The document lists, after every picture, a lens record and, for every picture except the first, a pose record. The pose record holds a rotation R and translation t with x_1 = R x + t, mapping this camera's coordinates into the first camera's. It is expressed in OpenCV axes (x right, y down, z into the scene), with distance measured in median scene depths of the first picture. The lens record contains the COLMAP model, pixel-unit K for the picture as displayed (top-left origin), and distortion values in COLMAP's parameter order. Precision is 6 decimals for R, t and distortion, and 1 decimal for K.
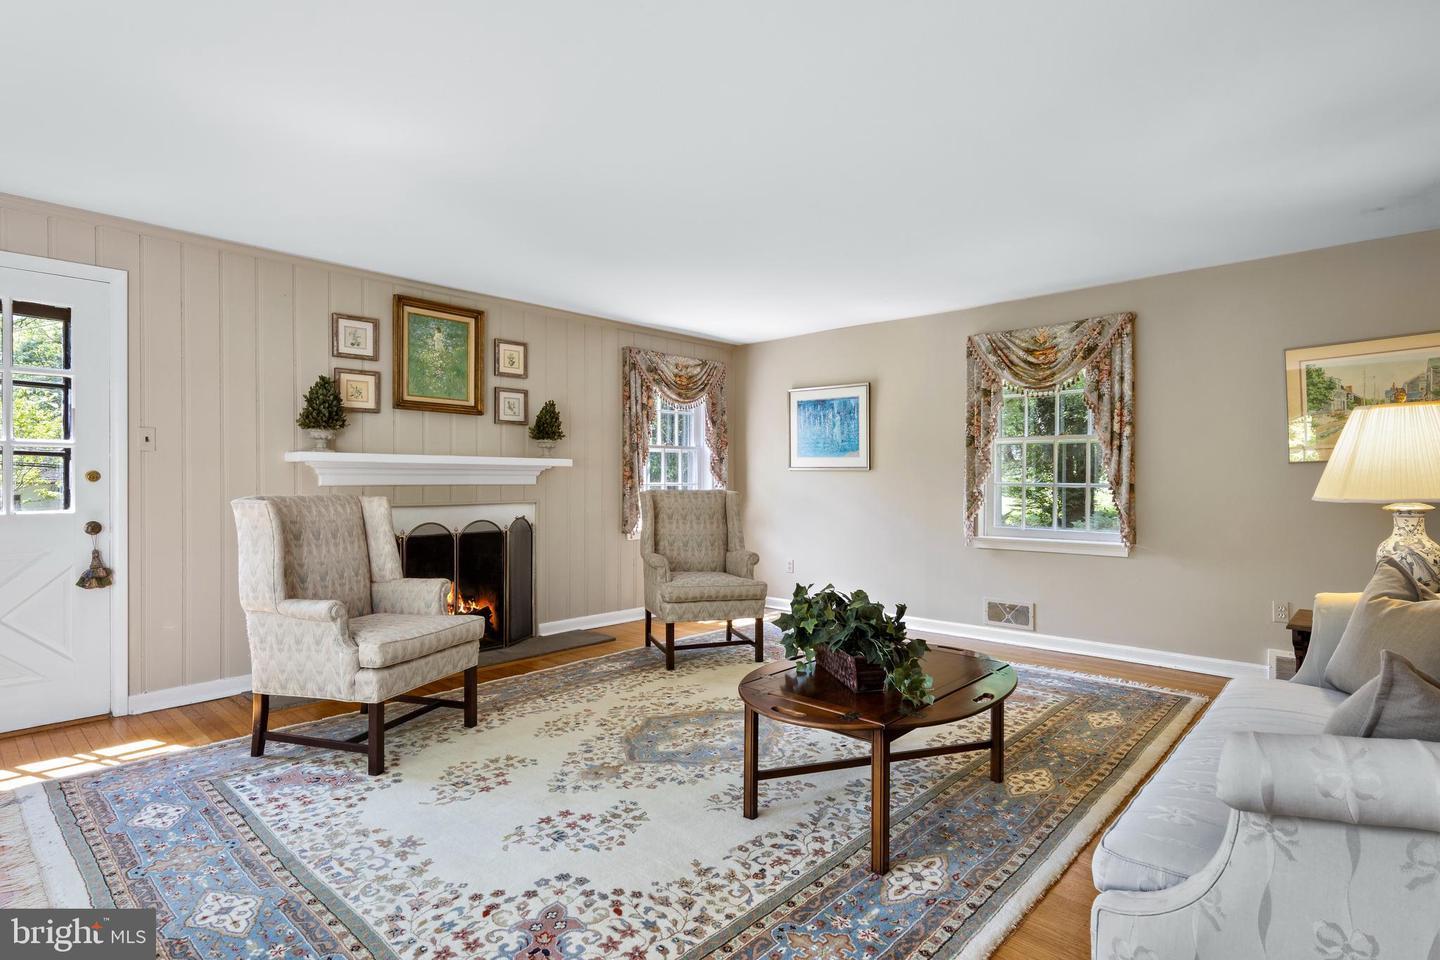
lens RADIAL K [[739.3, 0, 720.0], [0, 739.3, 480.0], [0, 0, 1]] dist [0.007181, -0.000762]
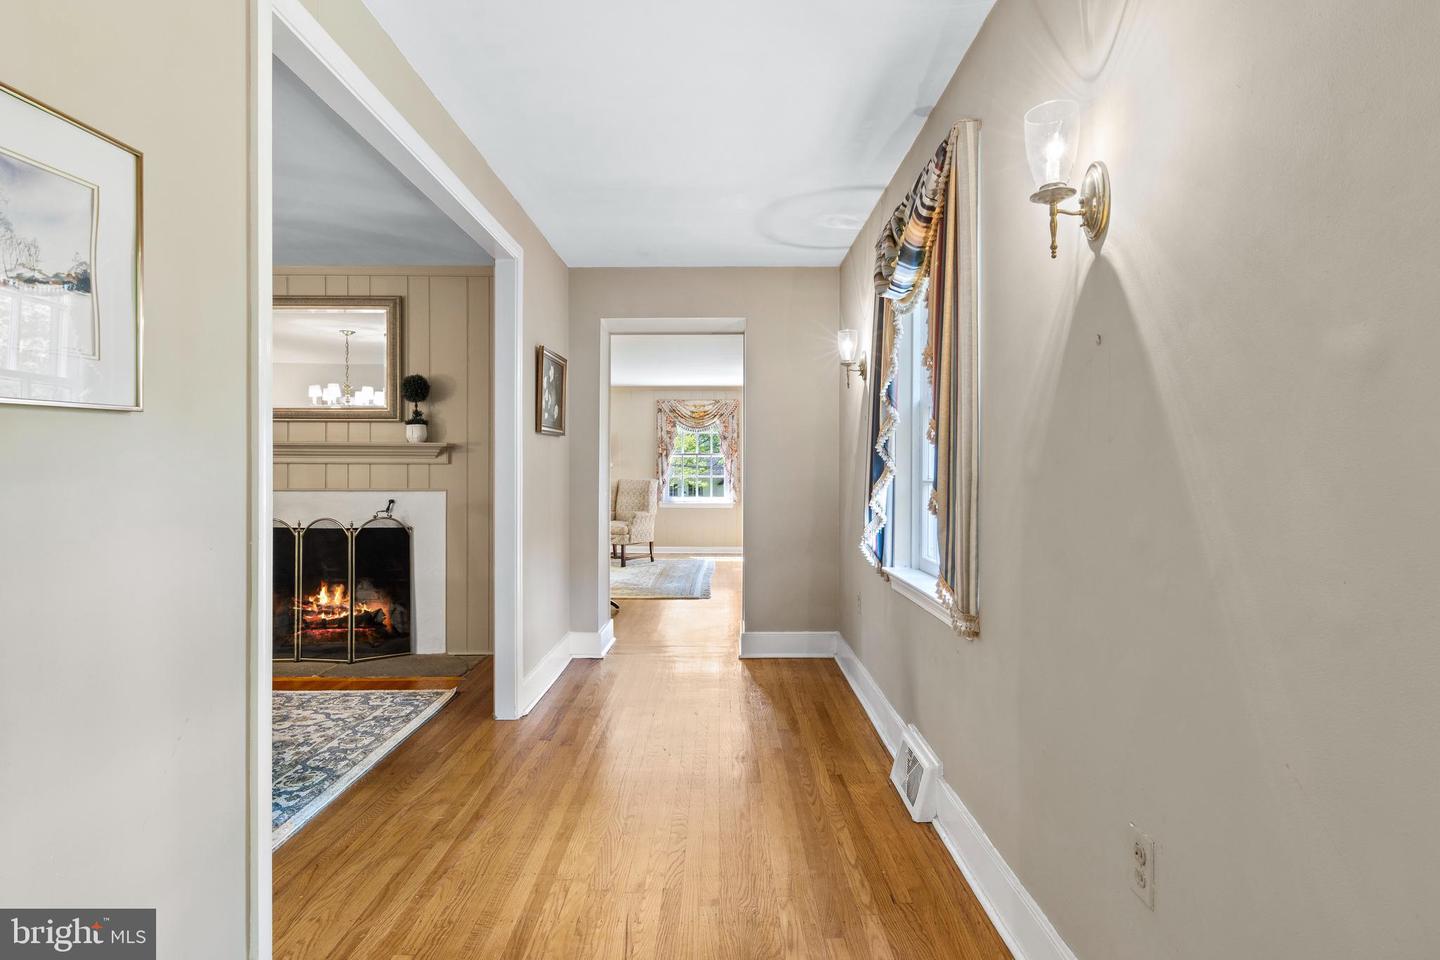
lens RADIAL K [[734.9, 0, 716.9], [0, 734.9, 474.1], [0, 0, 1]] dist [0.007780, -0.000970]
pose [[0.671195, 0.003128, -0.741275, 2.092439], [-0.004244, 0.999991, 0.000376, -0.001416], [0.741269, 0.002894, 0.671202, -0.146253]]
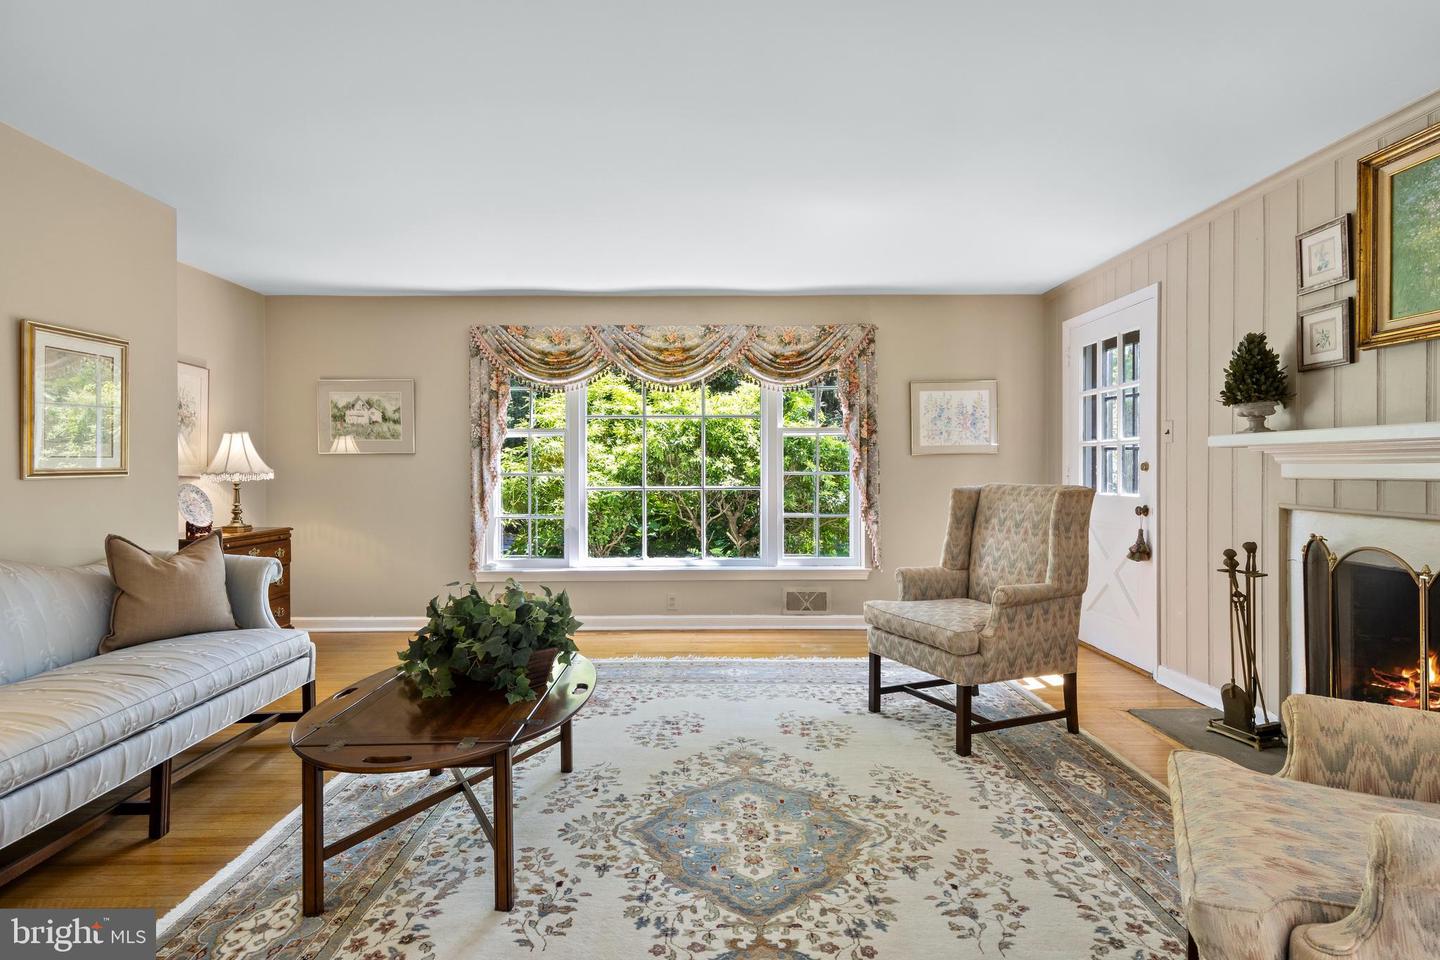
lens RADIAL K [[734.9, 0, 716.9], [0, 734.9, 474.1], [0, 0, 1]] dist [0.007780, -0.000970]
pose [[-0.732206, 0.005044, -0.681064, 0.432200], [0.000517, 0.999976, 0.006850, -0.002084], [0.681083, 0.004663, -0.732192, 1.343387]]
